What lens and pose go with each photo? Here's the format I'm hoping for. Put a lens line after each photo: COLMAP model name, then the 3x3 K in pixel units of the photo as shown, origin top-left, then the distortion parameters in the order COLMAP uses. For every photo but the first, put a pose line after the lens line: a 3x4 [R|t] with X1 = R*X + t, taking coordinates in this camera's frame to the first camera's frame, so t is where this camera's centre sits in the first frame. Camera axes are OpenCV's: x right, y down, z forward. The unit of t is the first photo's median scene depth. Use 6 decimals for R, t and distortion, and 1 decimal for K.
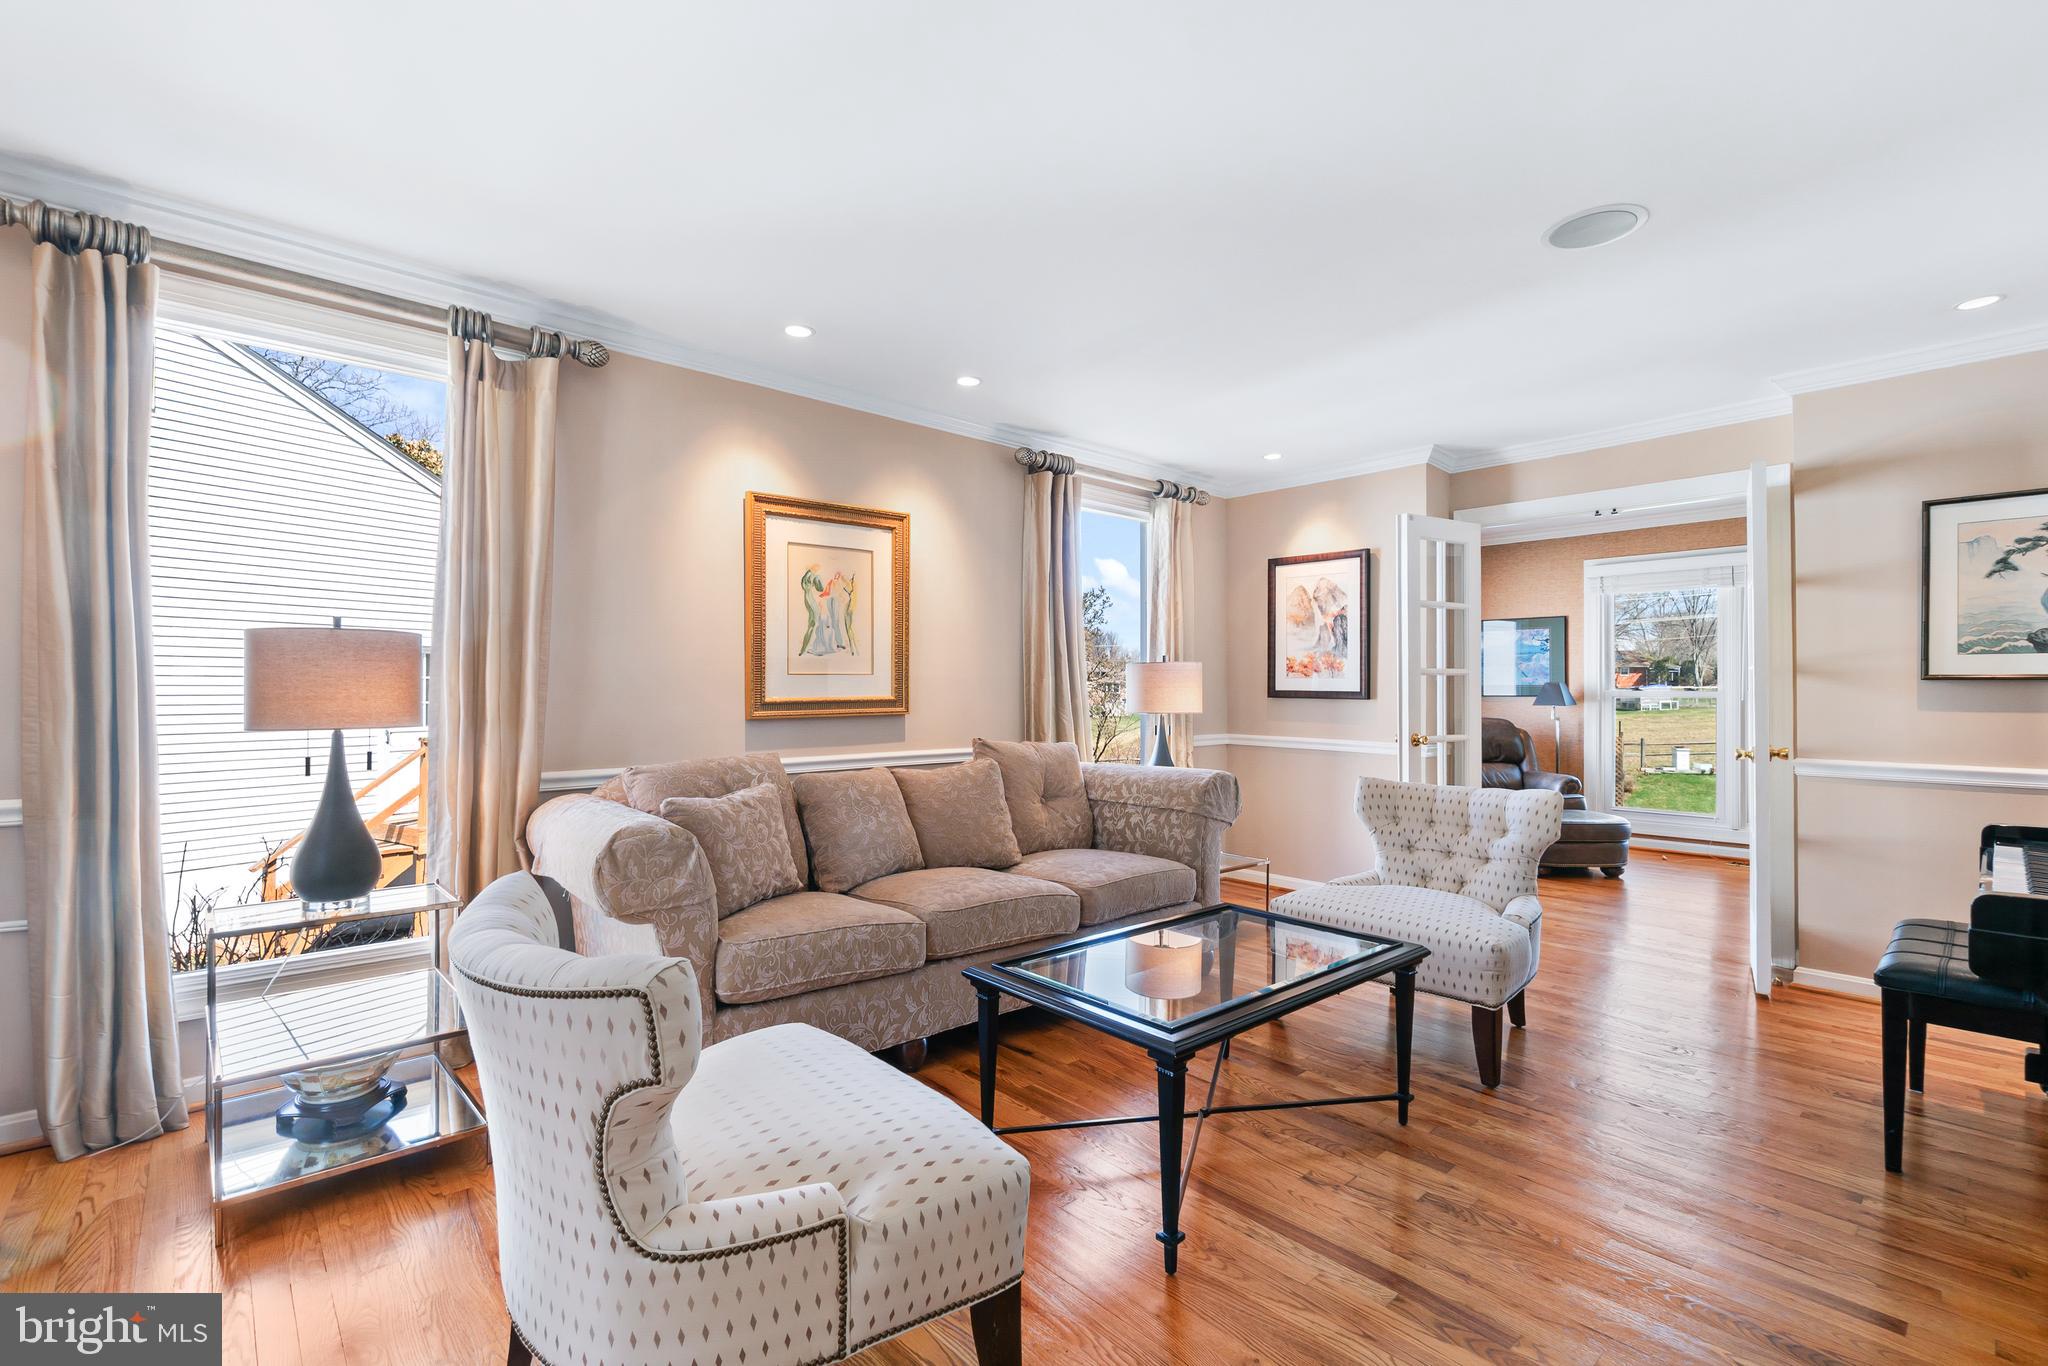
lens RADIAL K [[909.5, 0, 1019.2], [0, 909.5, 688.8], [0, 0, 1]] dist [-0.005403, -0.000994]
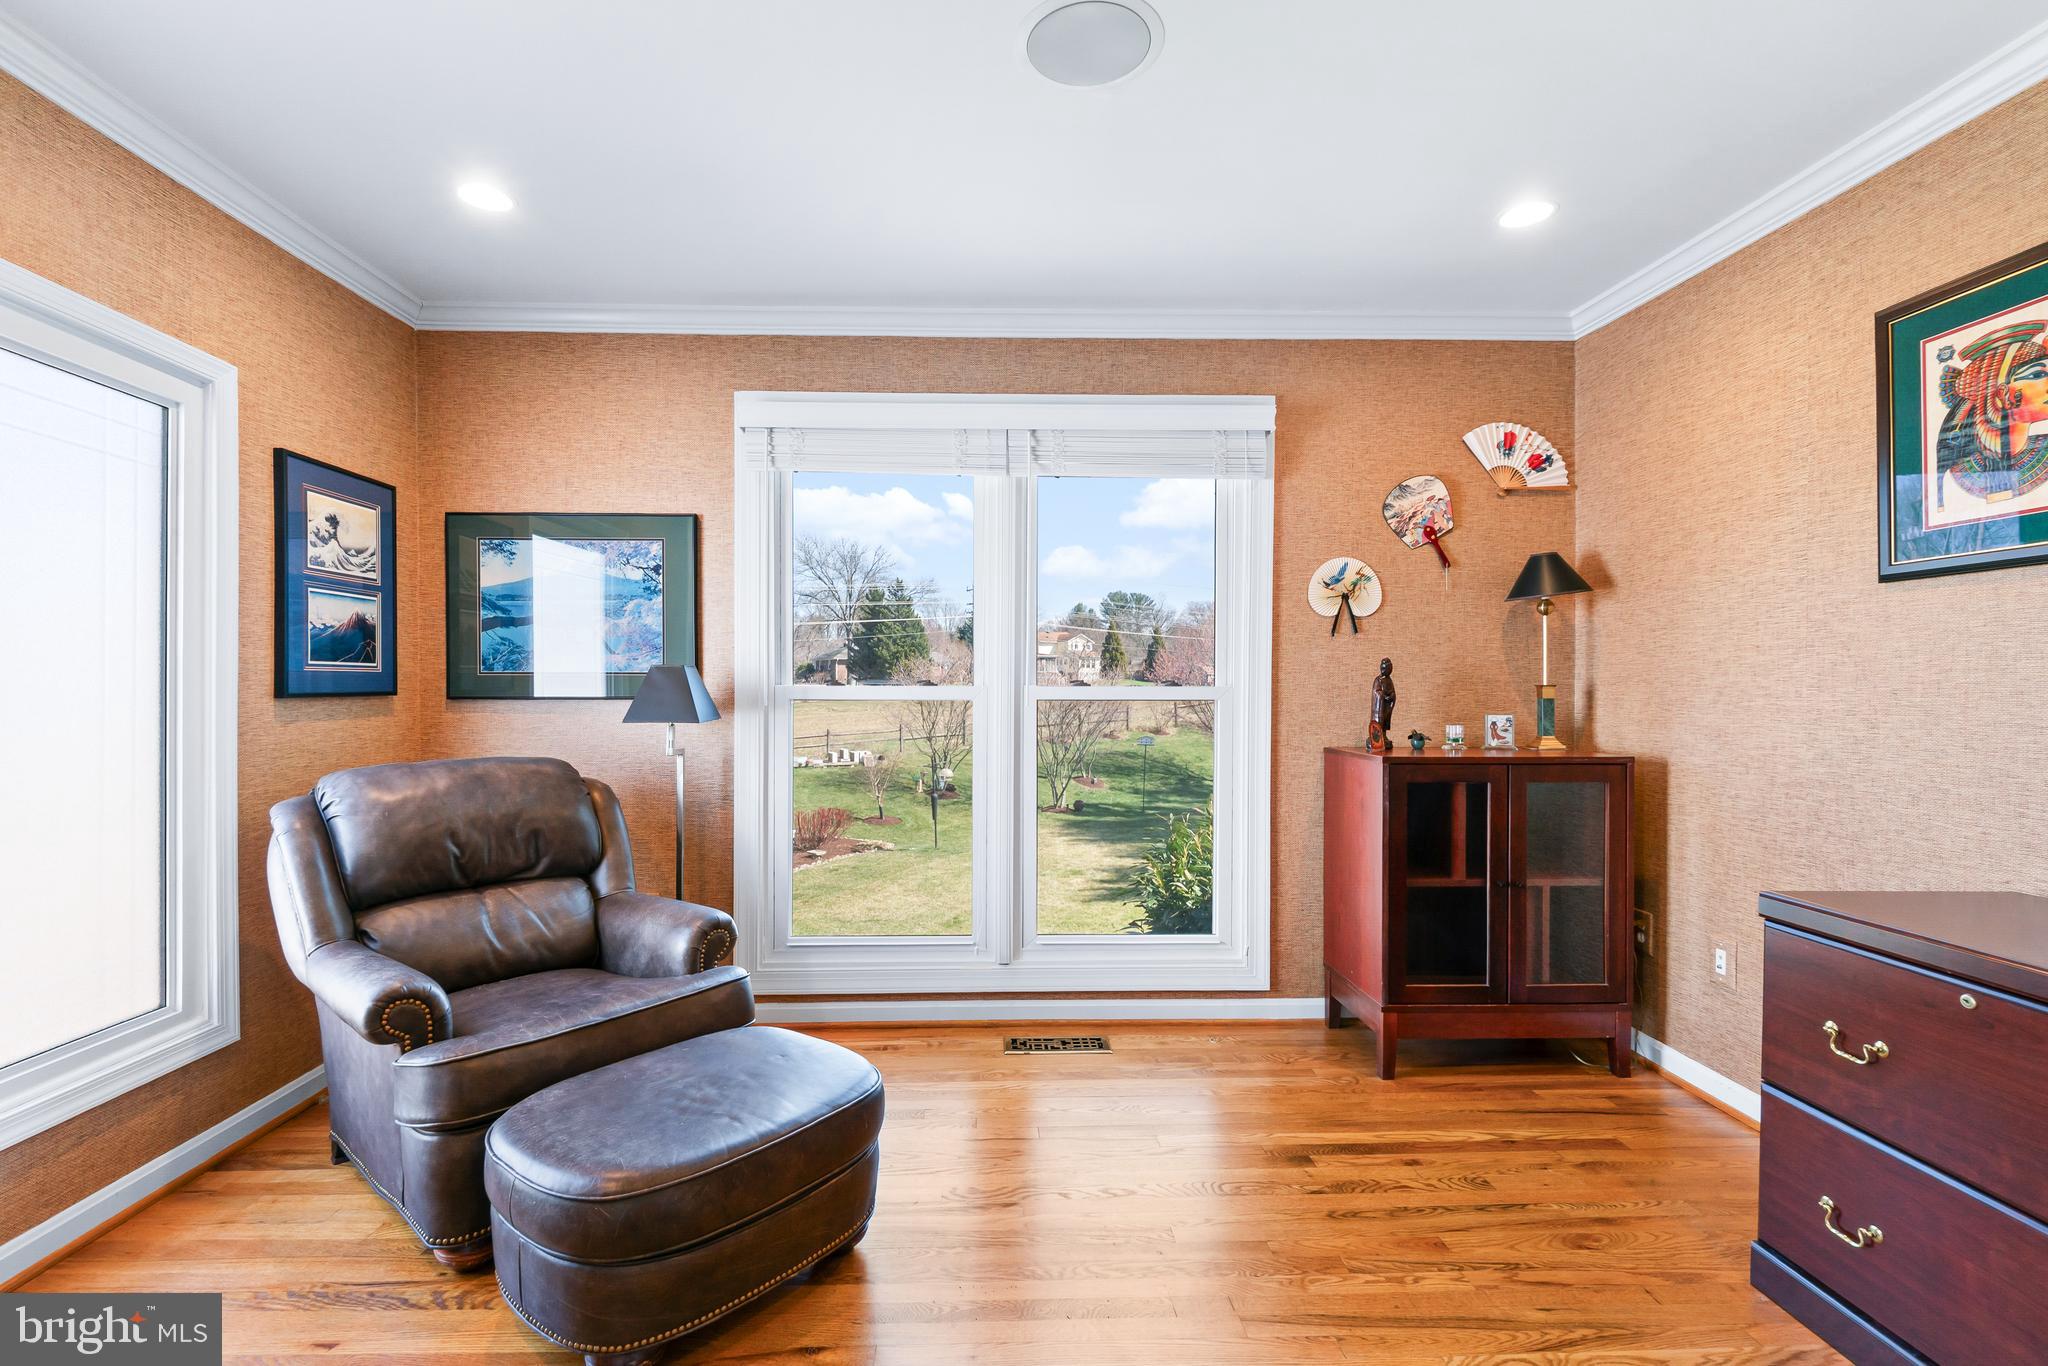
lens RADIAL K [[909.5, 0, 1014.2], [0, 909.5, 691.9], [0, 0, 1]] dist [-0.005403, -0.000994]
pose [[0.640210, -0.004750, 0.768185, 0.372160], [-0.000771, 0.999976, 0.006825, 0.001981], [-0.768199, -0.004962, 0.640191, 0.616524]]
